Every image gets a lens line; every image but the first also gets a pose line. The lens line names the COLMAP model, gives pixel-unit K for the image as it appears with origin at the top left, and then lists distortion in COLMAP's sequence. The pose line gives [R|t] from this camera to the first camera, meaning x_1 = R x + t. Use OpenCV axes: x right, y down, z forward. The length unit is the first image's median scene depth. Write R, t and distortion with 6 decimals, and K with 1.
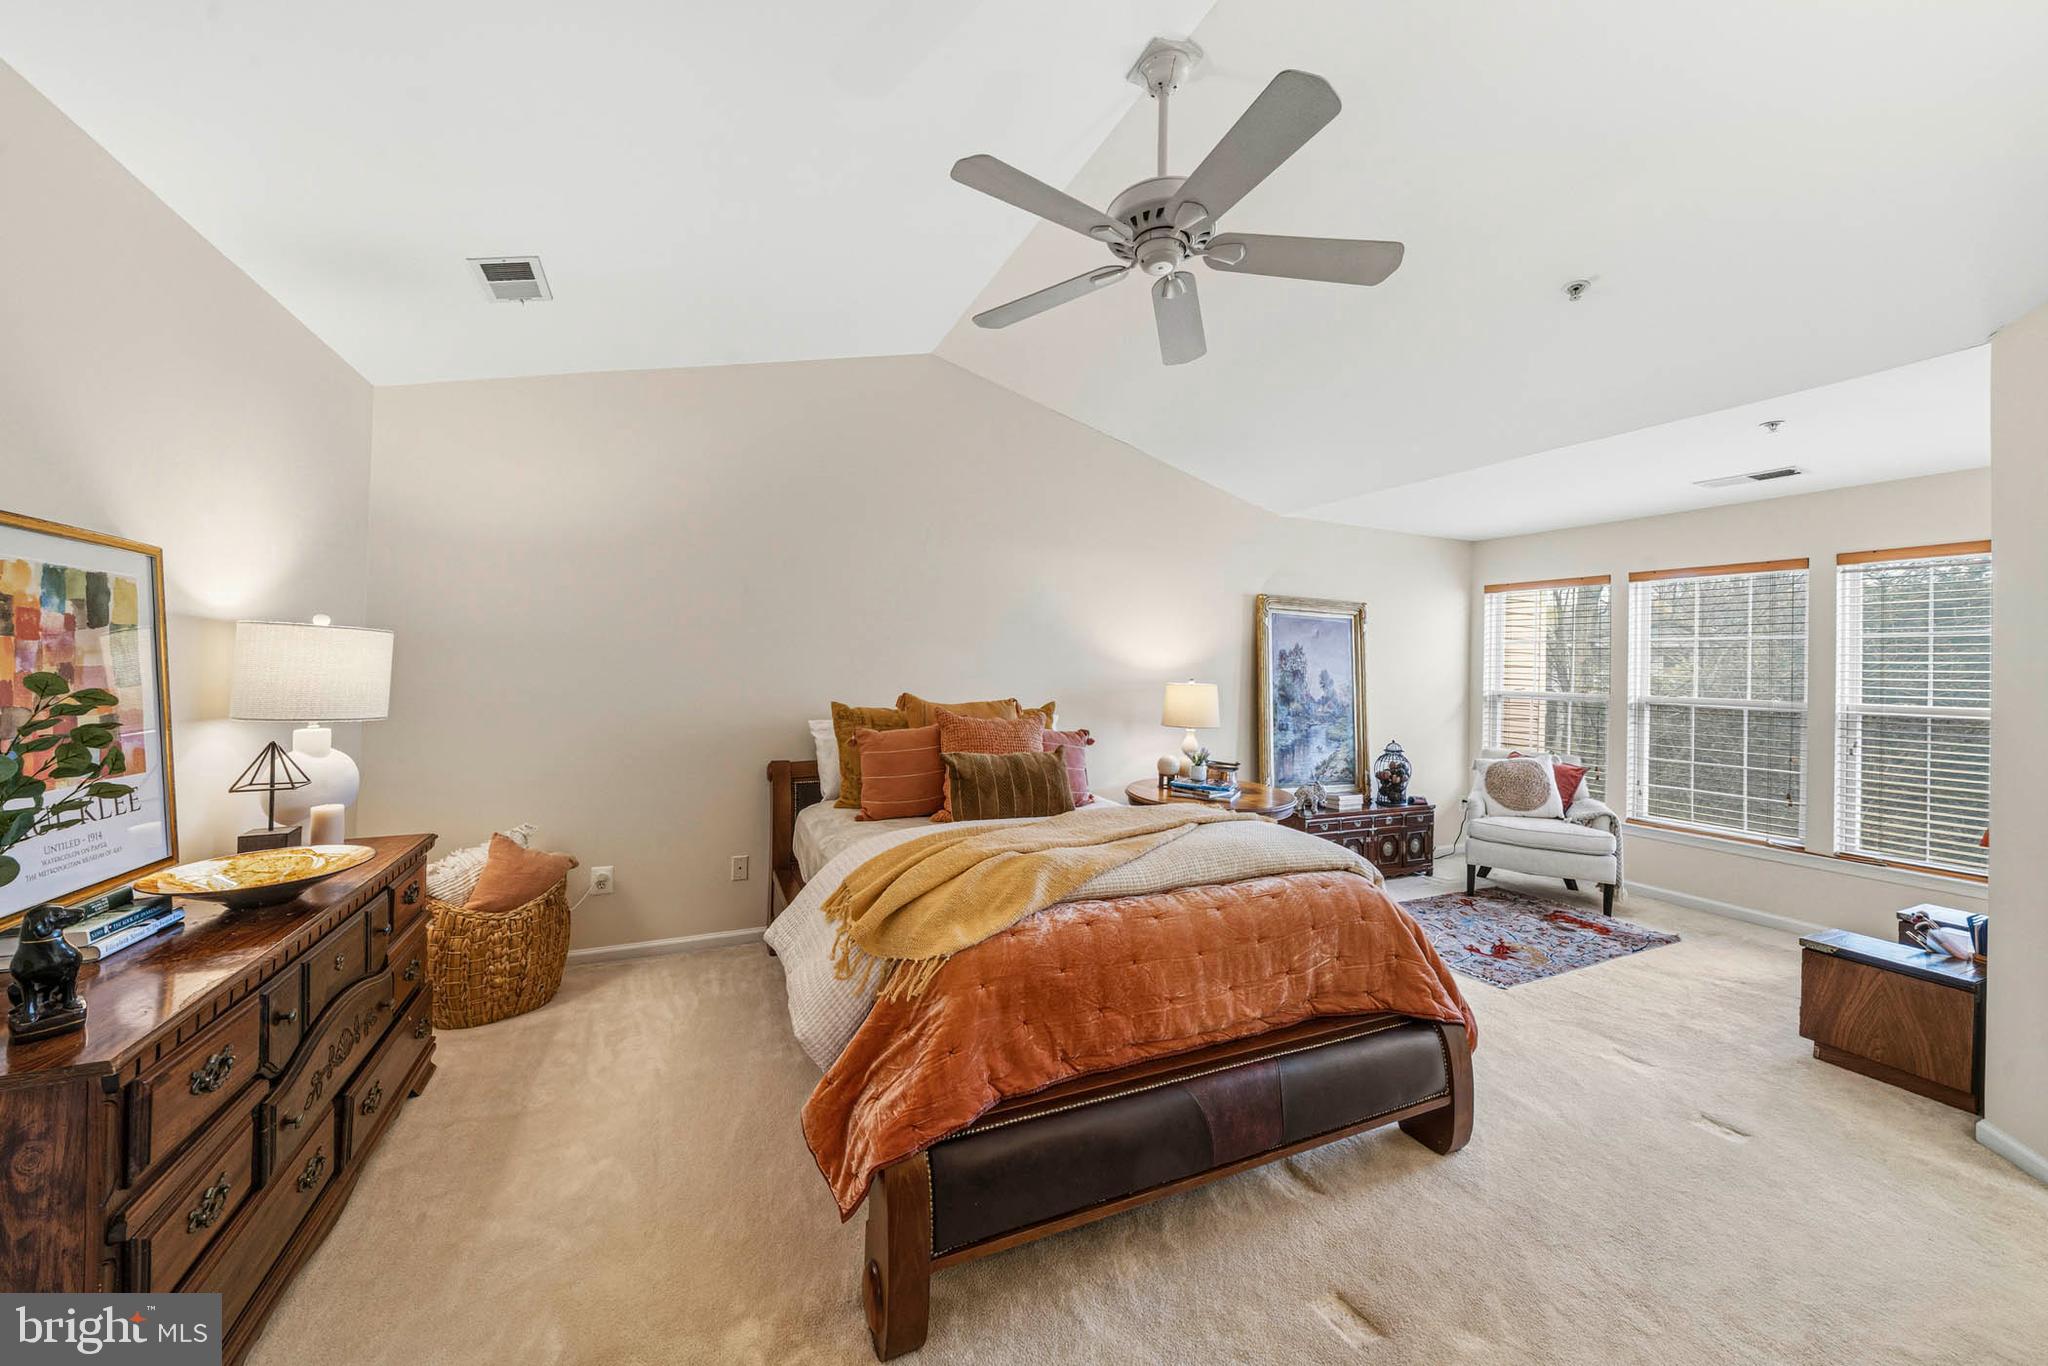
lens RADIAL K [[732.0, 0, 1010.1], [0, 732.0, 664.1], [0, 0, 1]] dist [-0.004352, -0.000093]
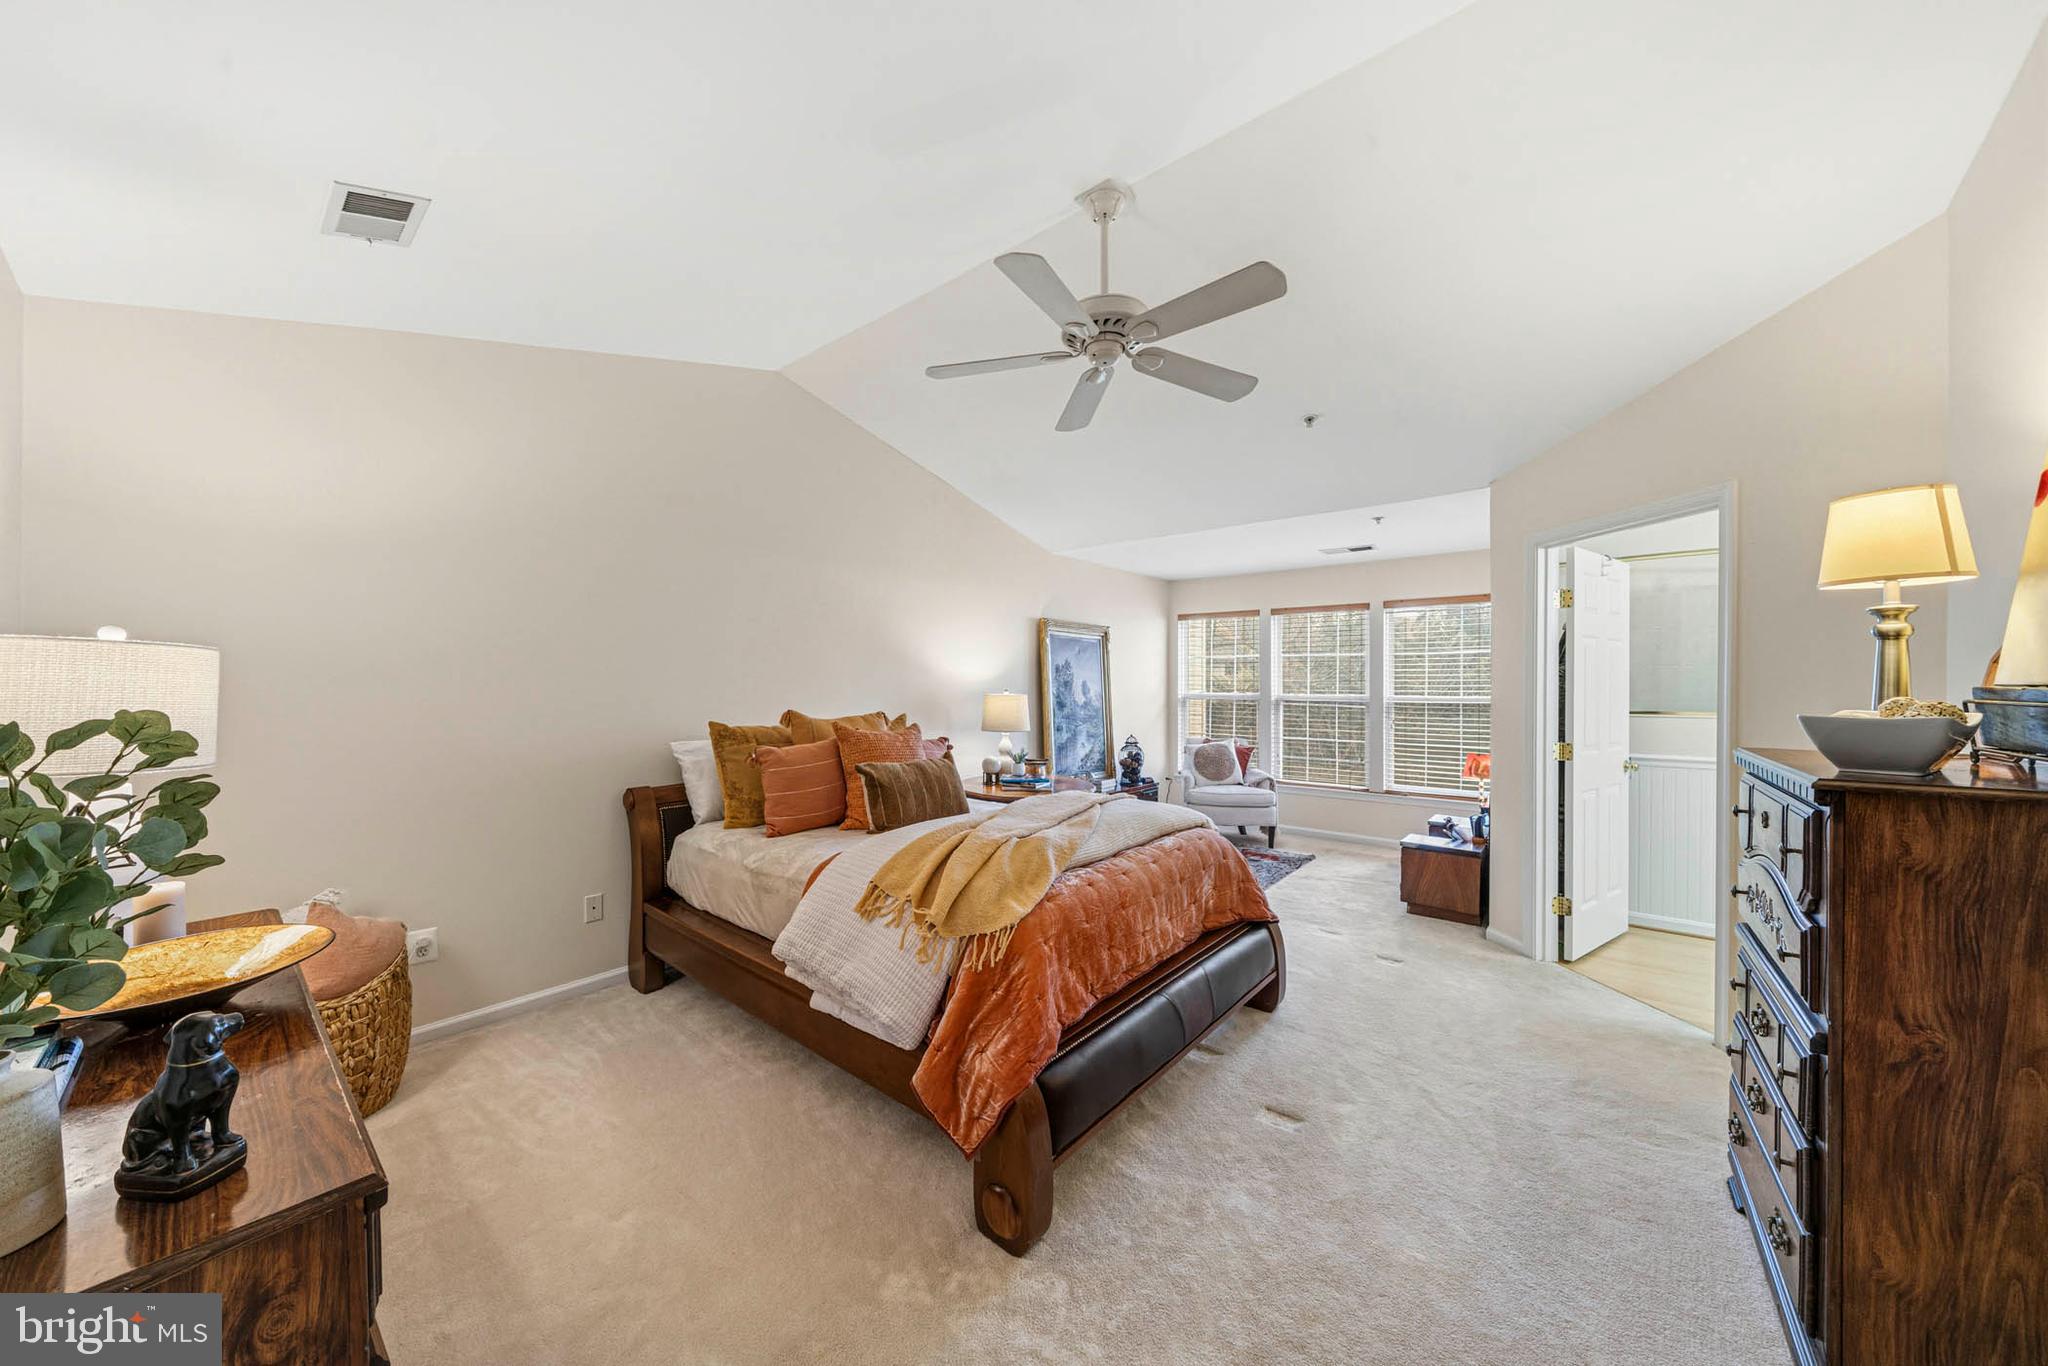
lens RADIAL K [[697.0, 0, 1018.5], [0, 697.0, 689.1], [0, 0, 1]] dist [-0.005431, -0.000072]
pose [[0.897164, -0.021628, 0.441167, -0.242630], [0.014215, 0.999697, 0.020101, -0.003426], [-0.441468, -0.011762, 0.897200, -0.007724]]
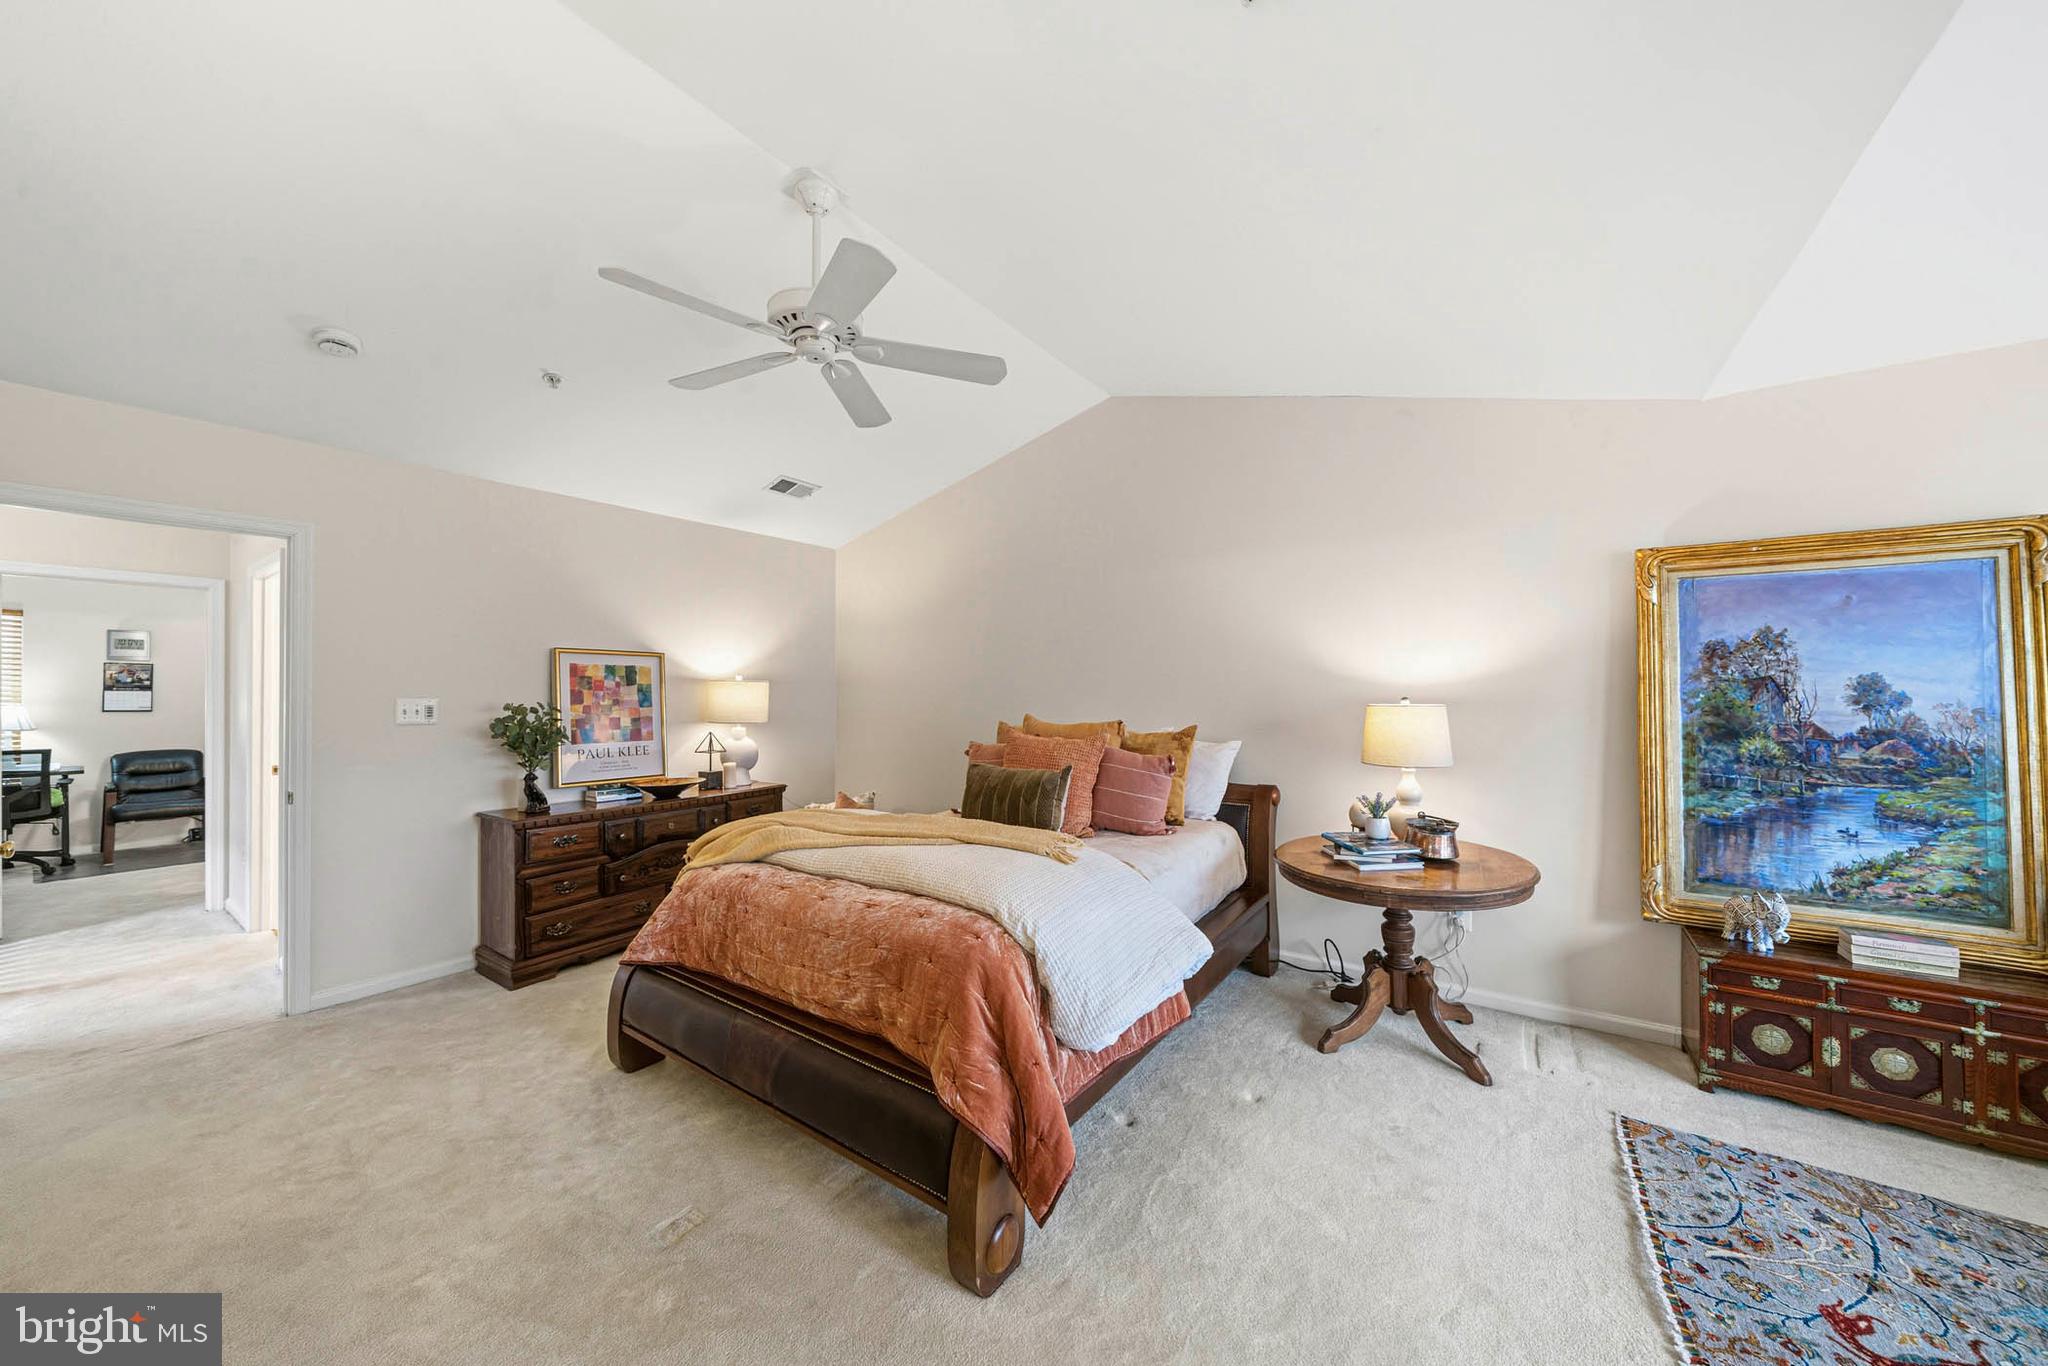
lens RADIAL K [[705.5, 0, 1008.7], [0, 705.5, 685.5], [0, 0, 1]] dist [-0.005643, -0.000009]
pose [[0.504457, -0.030637, -0.862893, 0.693913], [0.023164, 0.999491, -0.021945, 0.015934], [0.863126, -0.008918, 0.504910, 0.348249]]
